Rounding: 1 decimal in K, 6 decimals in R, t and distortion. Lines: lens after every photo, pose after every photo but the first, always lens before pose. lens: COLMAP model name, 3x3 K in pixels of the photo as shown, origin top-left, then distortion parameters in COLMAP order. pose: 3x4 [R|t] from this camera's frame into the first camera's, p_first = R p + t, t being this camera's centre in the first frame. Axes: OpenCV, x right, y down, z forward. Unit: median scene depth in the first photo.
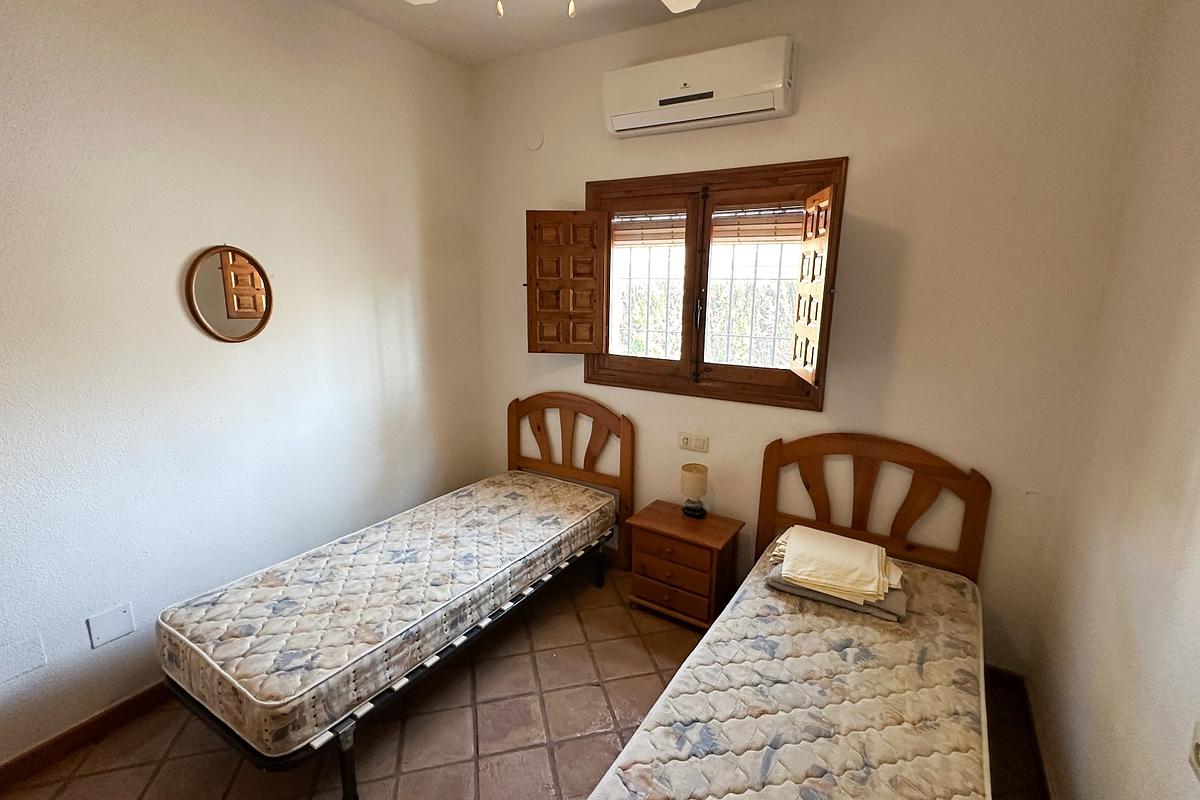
lens RADIAL K [[549.8, 0, 601.3], [0, 549.8, 397.8], [0, 0, 1]] dist [0.025801, -0.000067]
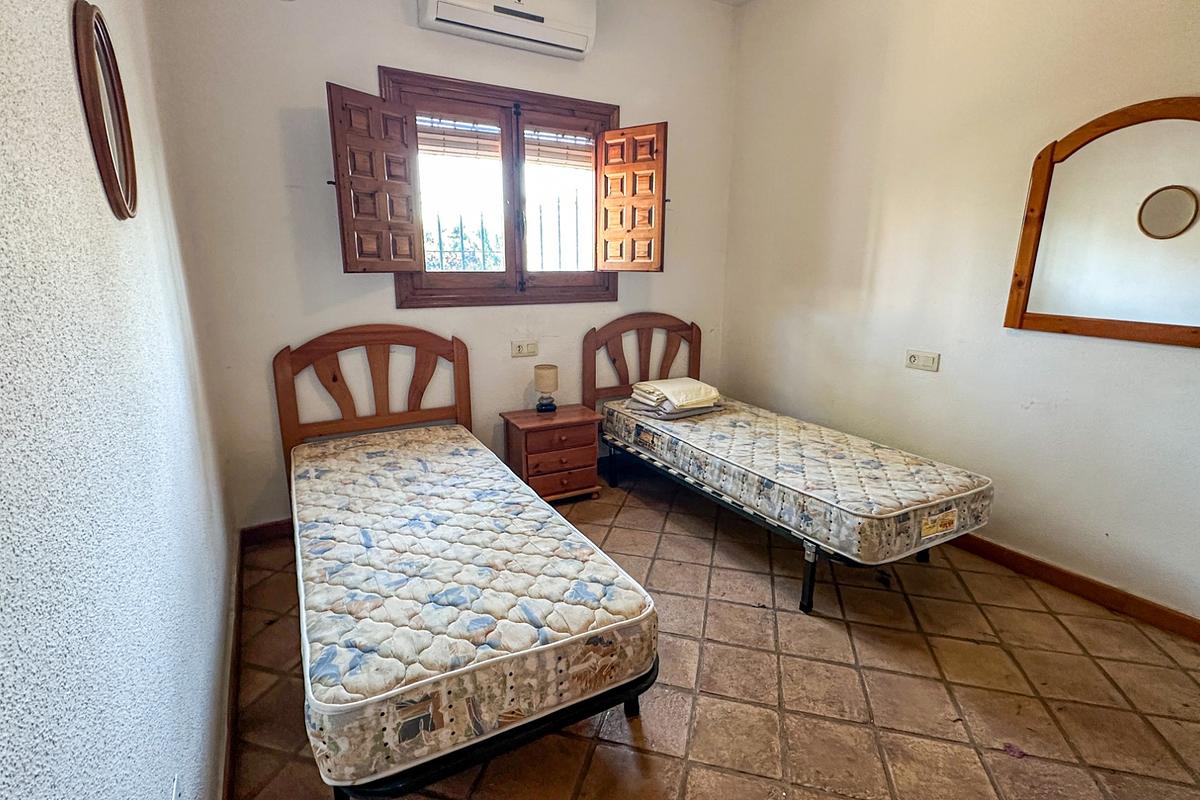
lens RADIAL K [[568.6, 0, 598.3], [0, 568.6, 396.2], [0, 0, 1]] dist [0.003039, 0.000068]
pose [[0.478222, -0.212928, 0.852036, -0.720520], [0.181521, 0.973180, 0.141320, 0.040595], [-0.859275, 0.087080, 0.504047, 0.316717]]
